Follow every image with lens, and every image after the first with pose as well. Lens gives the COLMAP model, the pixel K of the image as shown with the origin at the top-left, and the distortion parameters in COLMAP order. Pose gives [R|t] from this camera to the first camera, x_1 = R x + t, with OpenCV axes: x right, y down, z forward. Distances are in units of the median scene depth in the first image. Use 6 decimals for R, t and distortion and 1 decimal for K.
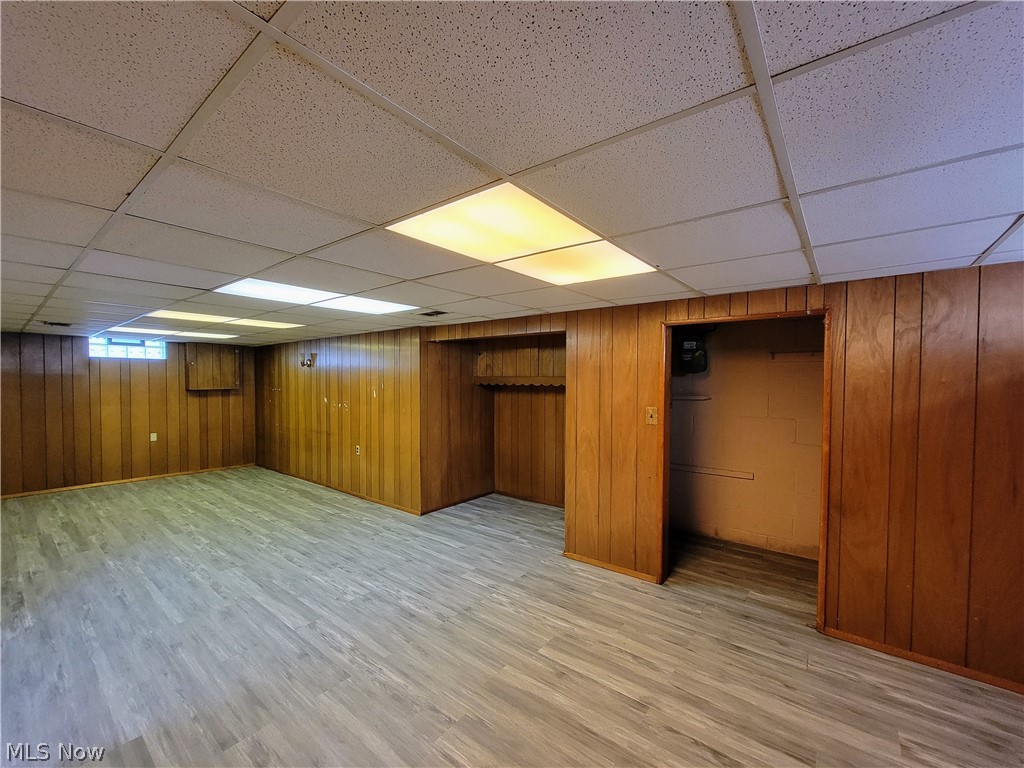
lens RADIAL K [[417.5, 0, 509.8], [0, 417.5, 389.5], [0, 0, 1]] dist [0.000886, -0.001471]
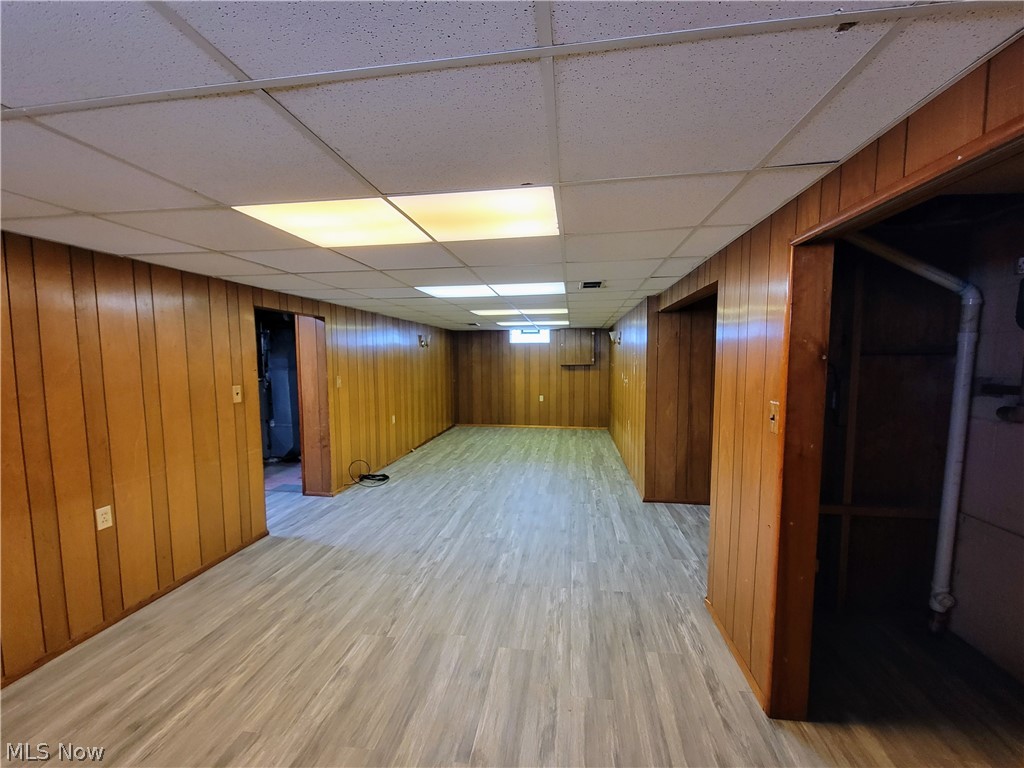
lens RADIAL K [[417.5, 0, 511.8], [0, 417.5, 387.3], [0, 0, 1]] dist [0.000886, -0.001471]
pose [[0.507585, 0.053735, -0.859924, 0.474069], [-0.009241, 0.998335, 0.056930, -0.002701], [0.861552, -0.020950, 0.507237, 0.314161]]
